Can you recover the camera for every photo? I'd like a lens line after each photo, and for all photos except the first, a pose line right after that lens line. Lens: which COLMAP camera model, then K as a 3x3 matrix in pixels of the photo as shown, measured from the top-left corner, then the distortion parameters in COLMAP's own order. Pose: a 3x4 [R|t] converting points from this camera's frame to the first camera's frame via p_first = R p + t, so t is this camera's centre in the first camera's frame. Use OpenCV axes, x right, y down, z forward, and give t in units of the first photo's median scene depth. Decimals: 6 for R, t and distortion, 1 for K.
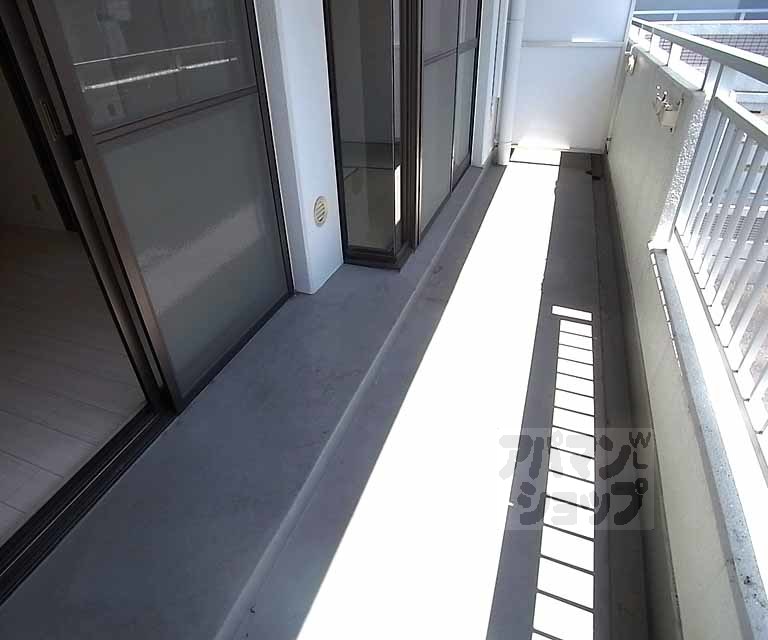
lens RADIAL K [[481.5, 0, 384.5], [0, 481.5, 318.4], [0, 0, 1]] dist [-0.056306, 0.007143]
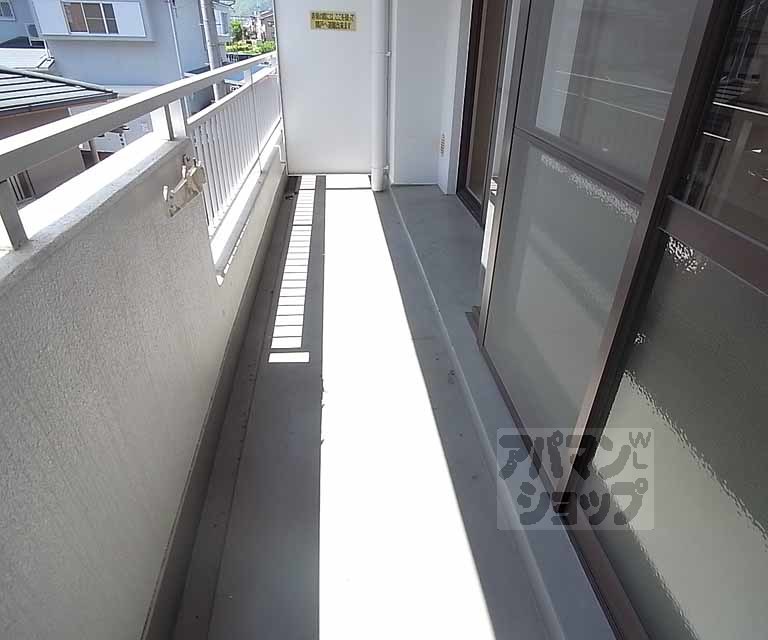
lens RADIAL K [[481.5, 0, 389.0], [0, 481.5, 320.8], [0, 0, 1]] dist [-0.056306, 0.007143]
pose [[-0.905712, 0.212620, -0.366712, 0.581730], [-0.251708, 0.426314, 0.868850, -0.977258], [0.341069, 0.879232, -0.332599, 1.402893]]
